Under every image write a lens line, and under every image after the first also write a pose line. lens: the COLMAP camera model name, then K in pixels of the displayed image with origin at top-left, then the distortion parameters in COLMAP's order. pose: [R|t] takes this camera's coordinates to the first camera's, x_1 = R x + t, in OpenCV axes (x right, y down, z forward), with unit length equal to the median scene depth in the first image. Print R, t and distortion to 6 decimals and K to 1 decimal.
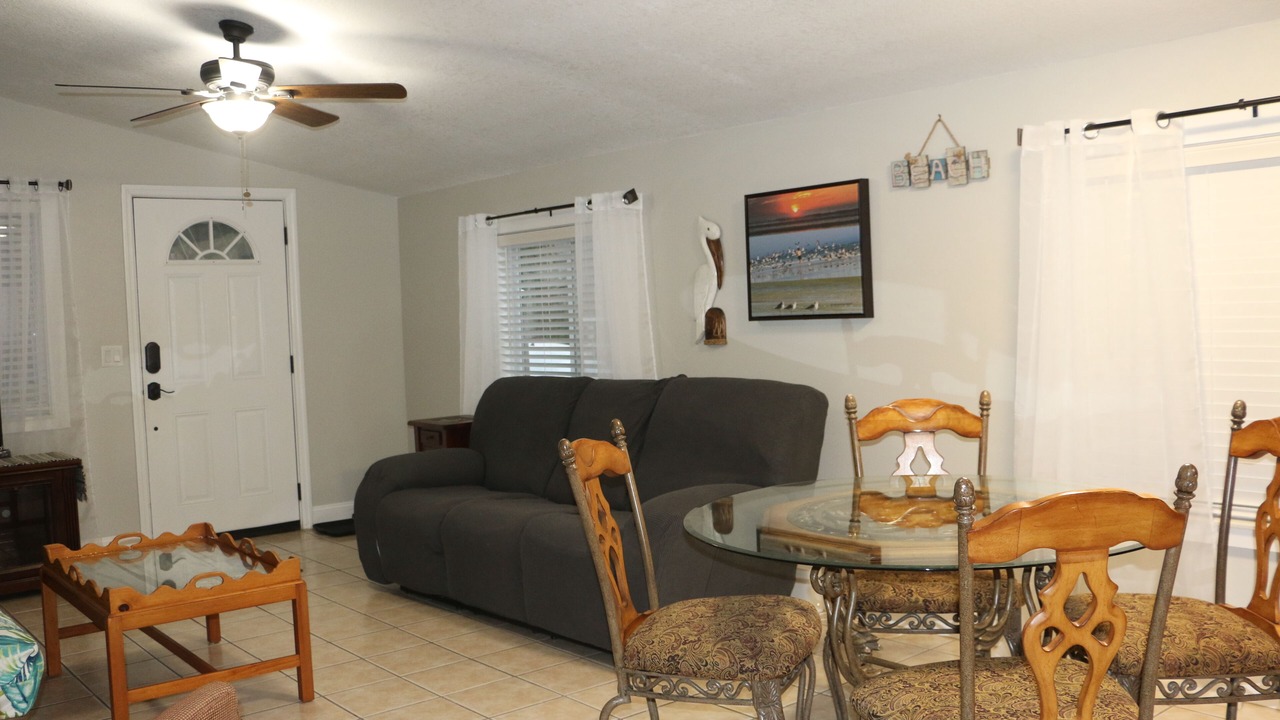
lens RADIAL K [[1181.3, 0, 640.0], [0, 1181.3, 360.0], [0, 0, 1]] dist [-0.077093, 0.015277]
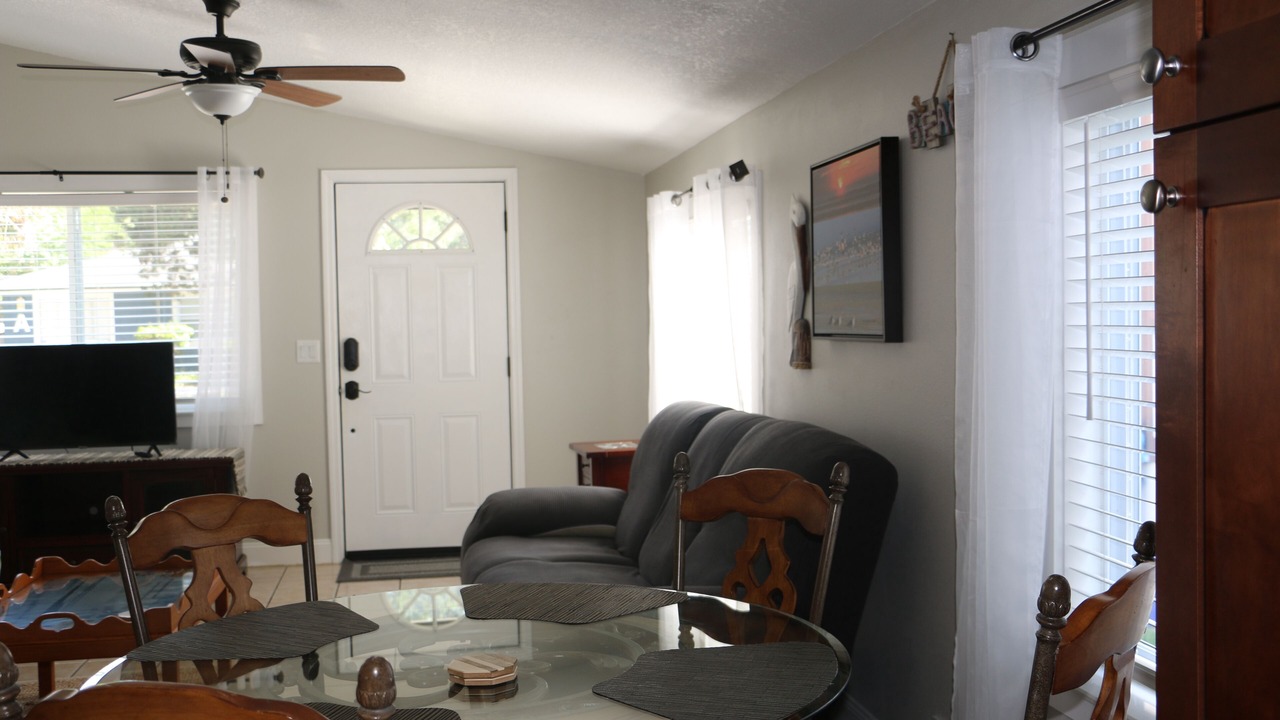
lens RADIAL K [[1336.9, 0, 643.6], [0, 1336.9, 357.4], [0, 0, 1]] dist [-0.118622, 0.266597]
pose [[0.871435, 0.041459, -0.488755, 0.384761], [-0.042708, 0.999051, 0.008599, -0.023706], [0.488648, 0.013380, 0.872379, 0.224532]]
